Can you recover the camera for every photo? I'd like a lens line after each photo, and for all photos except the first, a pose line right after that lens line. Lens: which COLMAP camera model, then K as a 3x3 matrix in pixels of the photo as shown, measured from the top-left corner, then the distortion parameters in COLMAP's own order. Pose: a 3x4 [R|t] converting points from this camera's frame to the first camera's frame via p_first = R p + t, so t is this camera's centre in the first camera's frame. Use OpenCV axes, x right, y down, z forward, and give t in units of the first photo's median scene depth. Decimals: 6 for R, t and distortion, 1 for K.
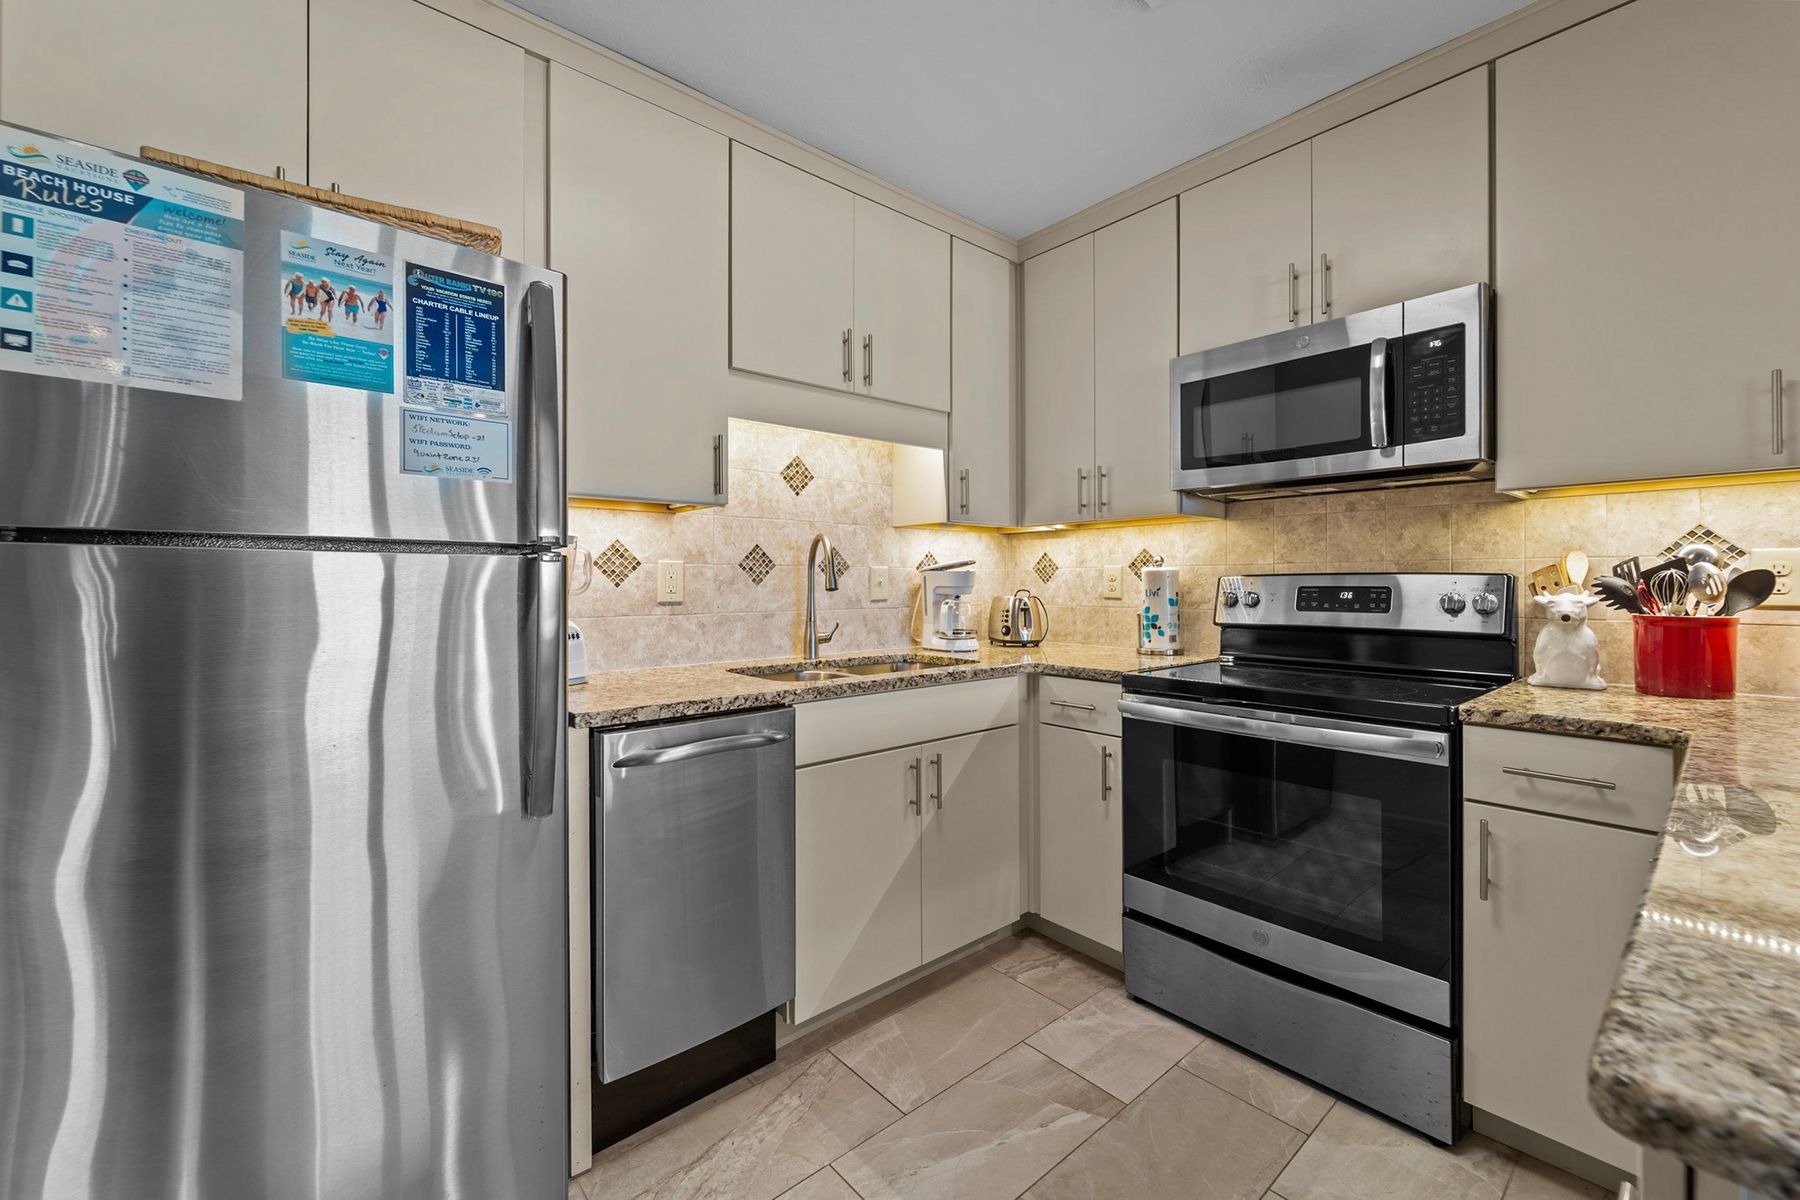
lens RADIAL K [[731.8, 0, 900.4], [0, 731.8, 575.0], [0, 0, 1]] dist [-0.007182, -0.000228]
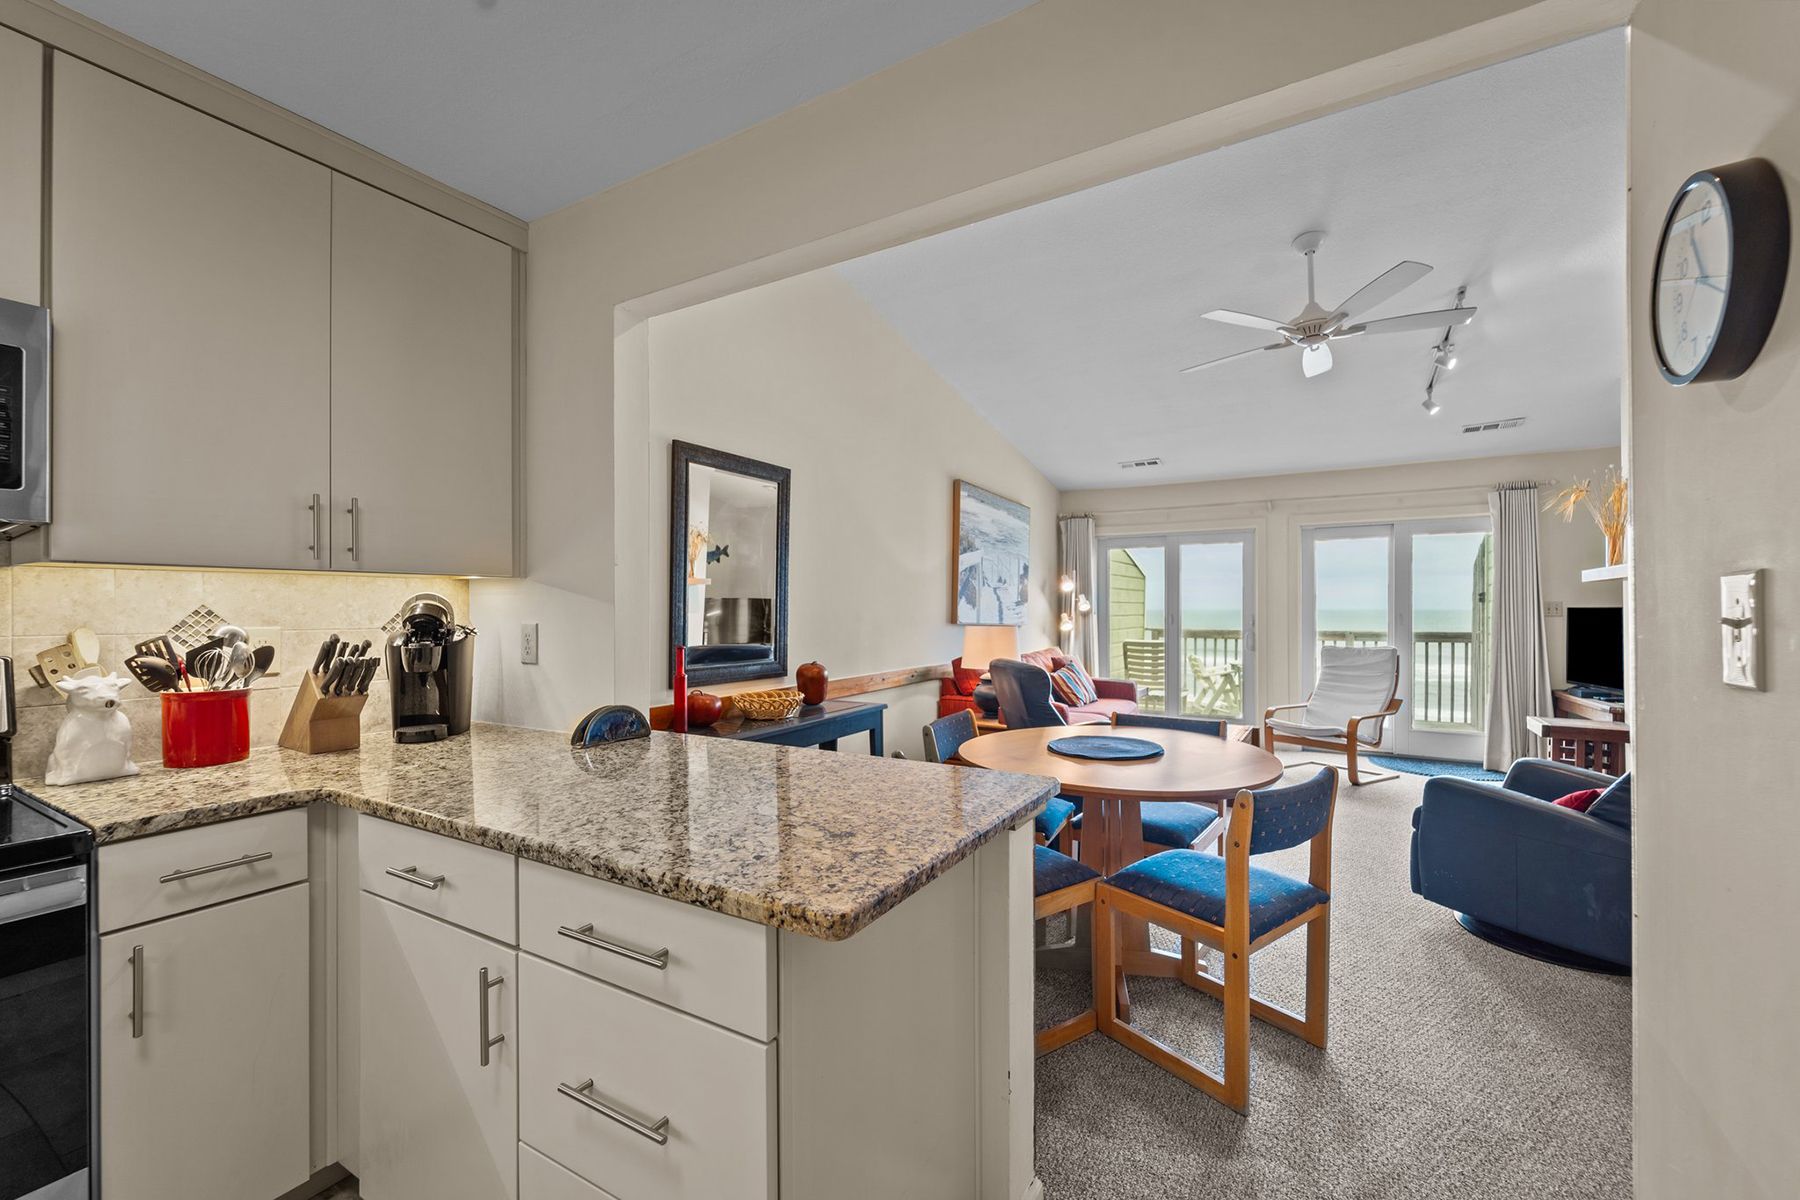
lens RADIAL K [[731.8, 0, 900.6], [0, 731.8, 606.7], [0, 0, 1]] dist [-0.007182, -0.000228]
pose [[-0.325007, 0.008174, 0.945676, -0.264421], [-0.003179, 0.999948, -0.009735, -0.054953], [-0.945706, -0.006170, -0.324964, 0.331020]]
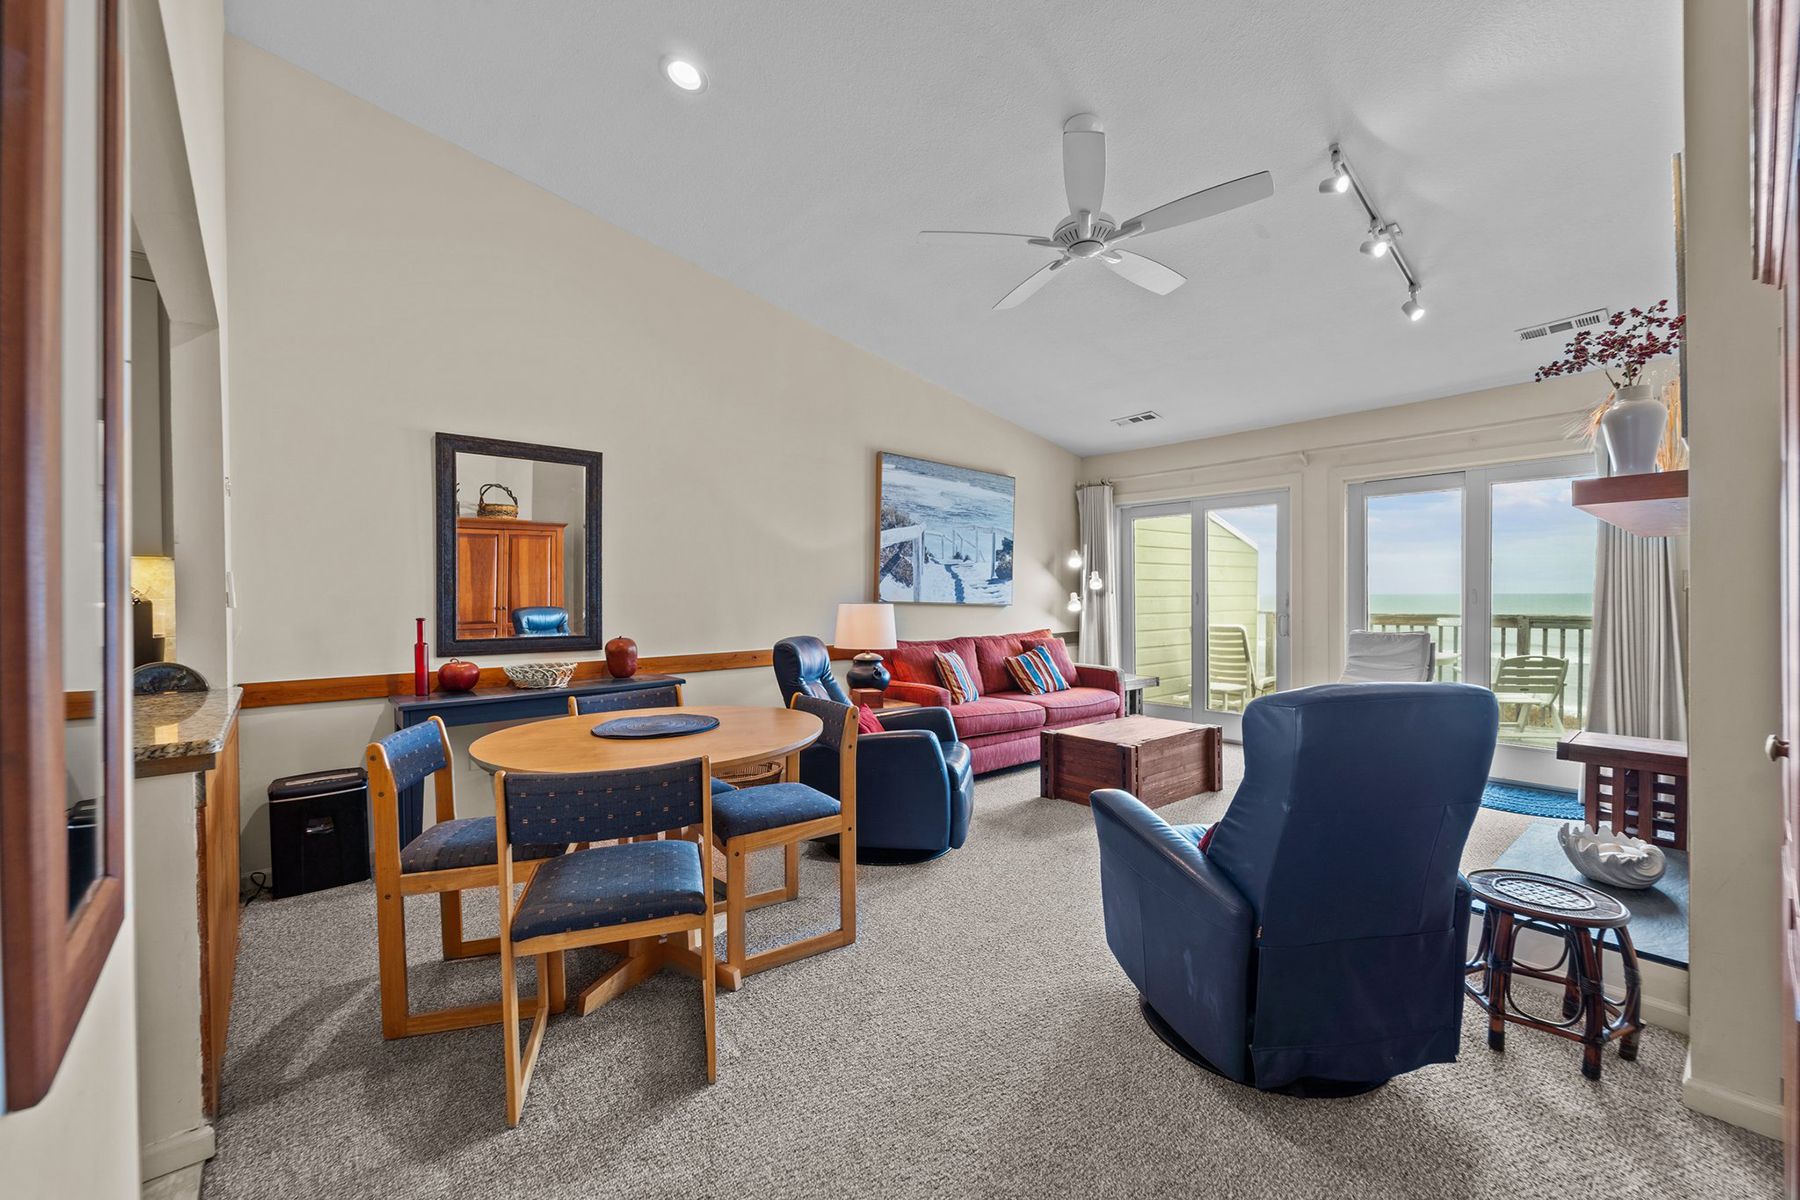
lens RADIAL K [[731.8, 0, 892.8], [0, 731.8, 603.5], [0, 0, 1]] dist [-0.007182, -0.000228]
pose [[-0.000911, -0.005901, 0.999982, -0.376454], [0.000202, 0.999983, 0.005902, -0.028039], [-1.000000, 0.000207, -0.000910, -0.928509]]
